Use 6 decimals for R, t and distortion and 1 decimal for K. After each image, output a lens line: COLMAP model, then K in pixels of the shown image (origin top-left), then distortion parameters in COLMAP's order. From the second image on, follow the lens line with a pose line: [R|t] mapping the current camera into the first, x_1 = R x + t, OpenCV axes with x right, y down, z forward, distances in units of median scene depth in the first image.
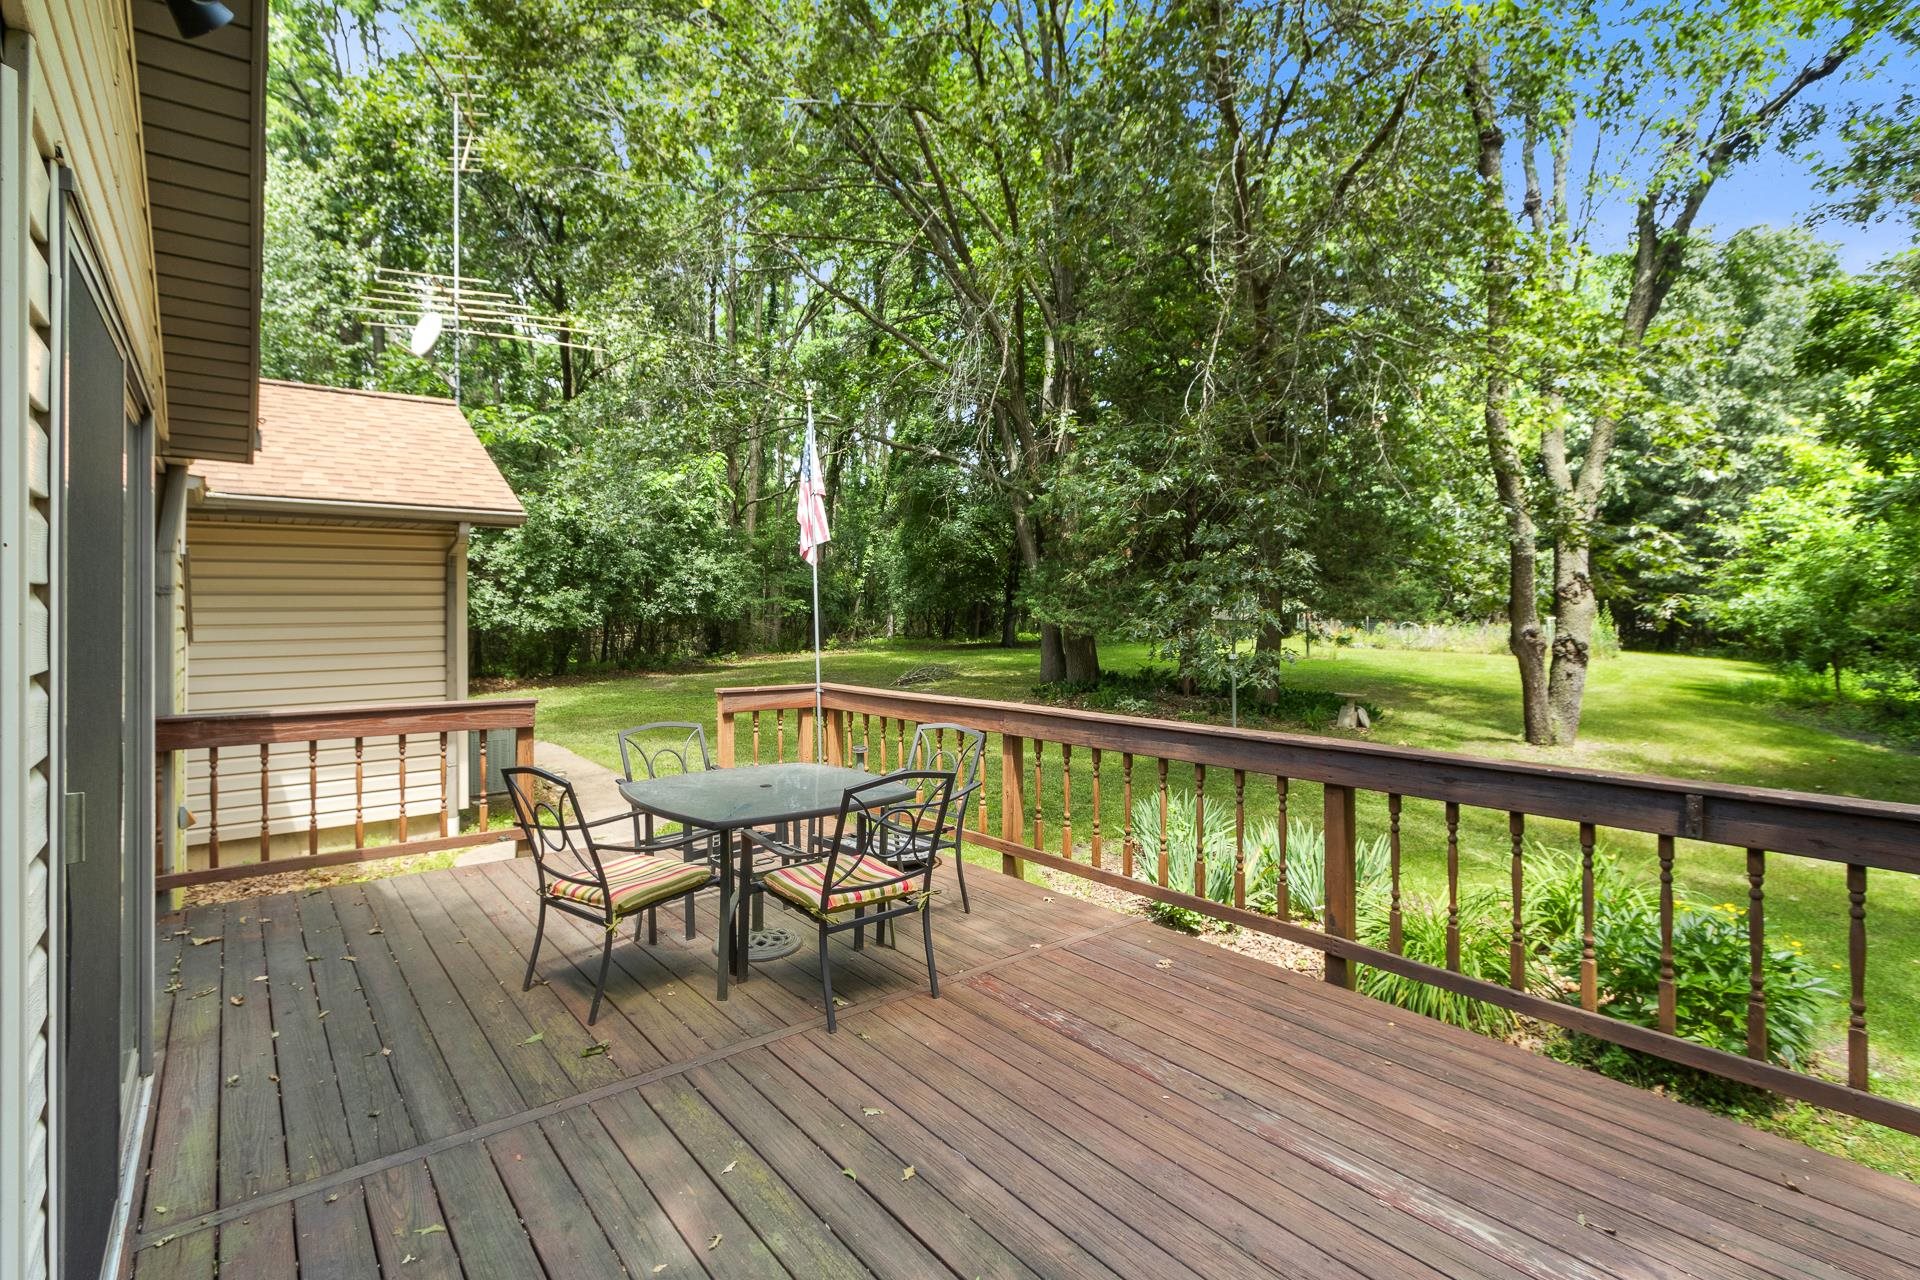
lens RADIAL K [[915.1, 0, 963.5], [0, 915.1, 591.6], [0, 0, 1]] dist [-0.000977, -0.006600]
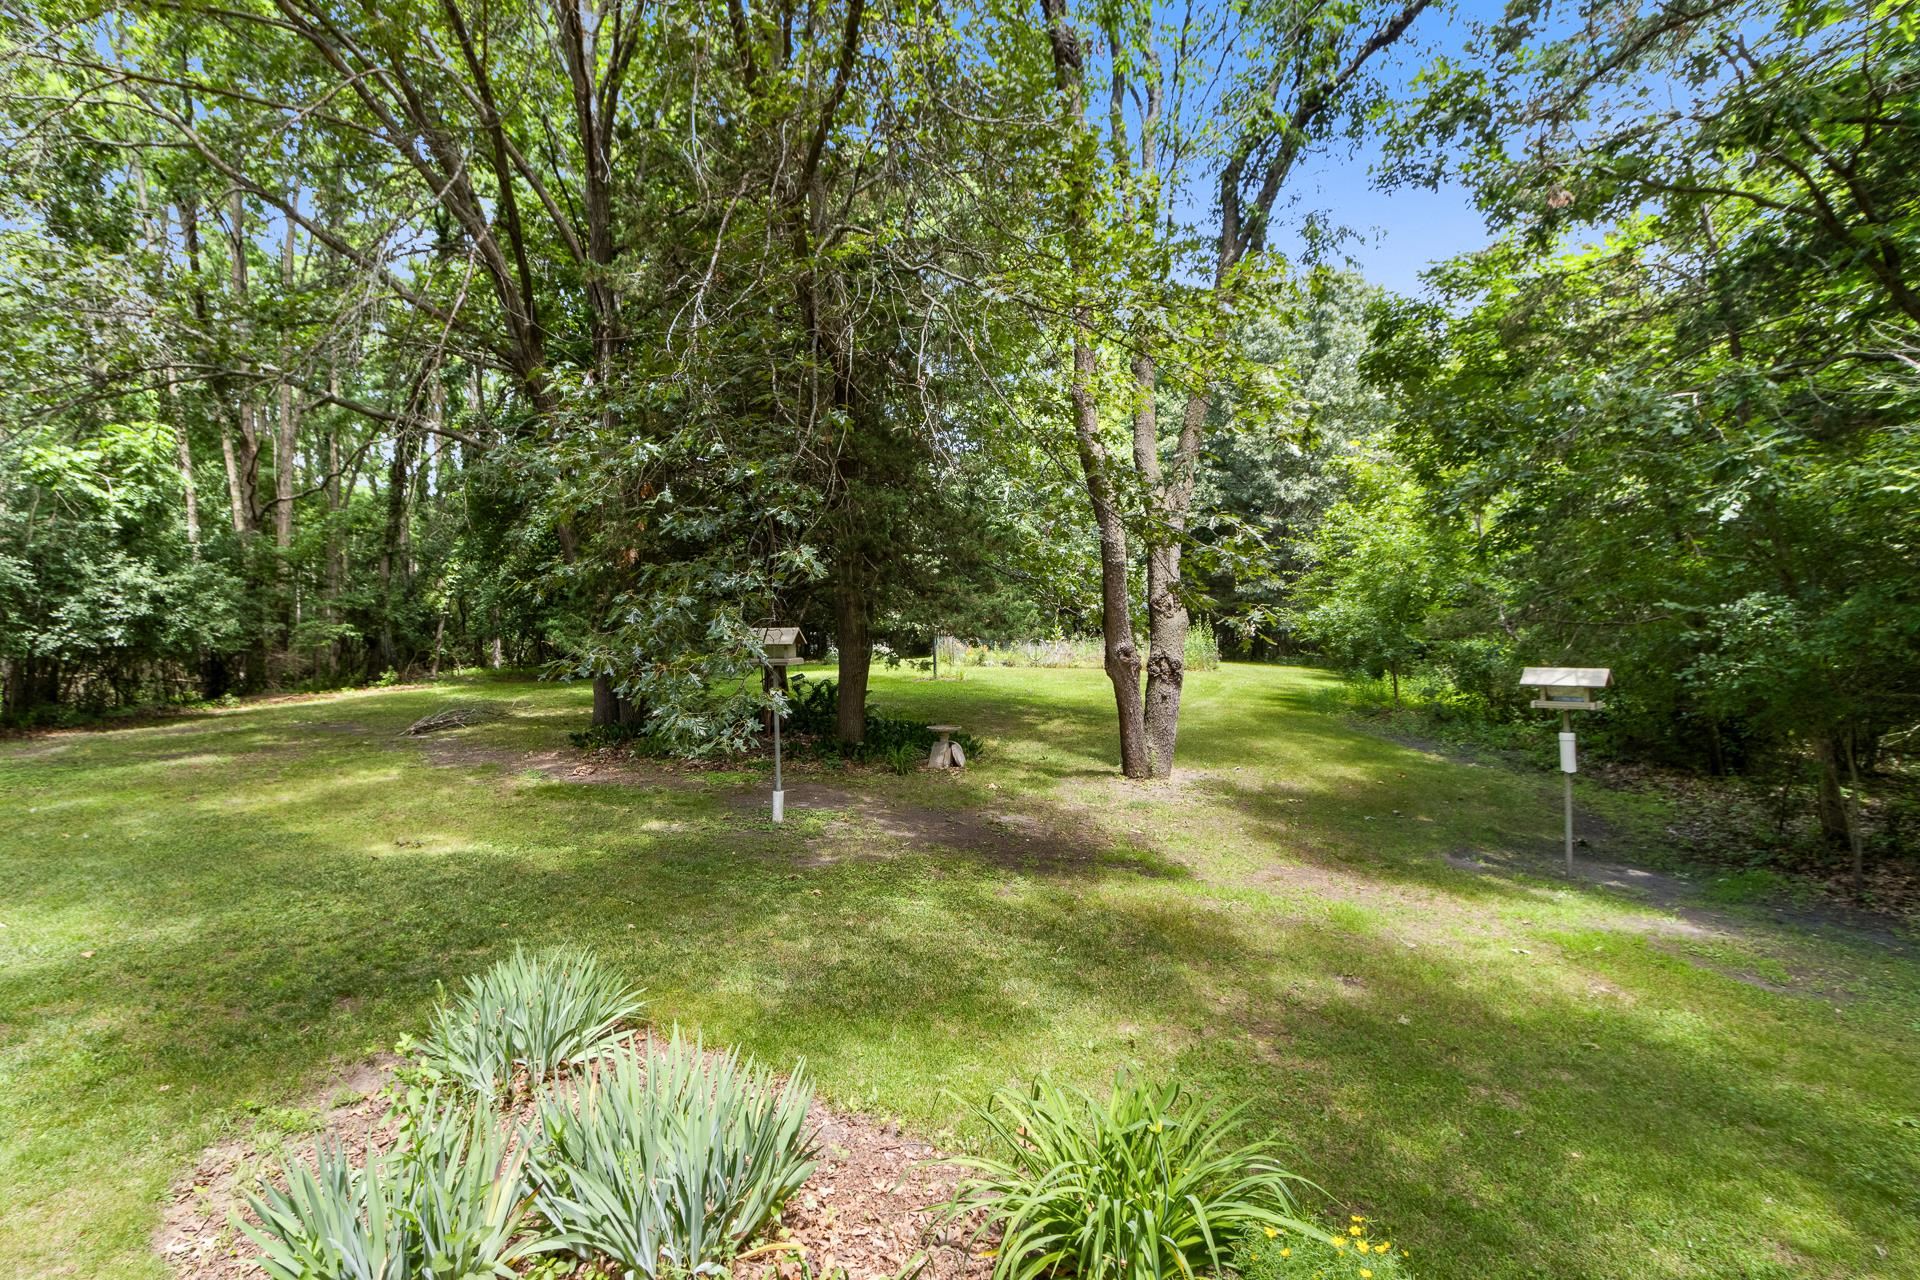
lens RADIAL K [[915.1, 0, 963.5], [0, 915.1, 591.6], [0, 0, 1]] dist [-0.000977, -0.006600]
pose [[0.941126, -0.002931, 0.338044, 0.137506], [0.009860, 0.999775, -0.018781, 0.002107], [-0.337913, 0.021009, 0.940943, 0.173498]]
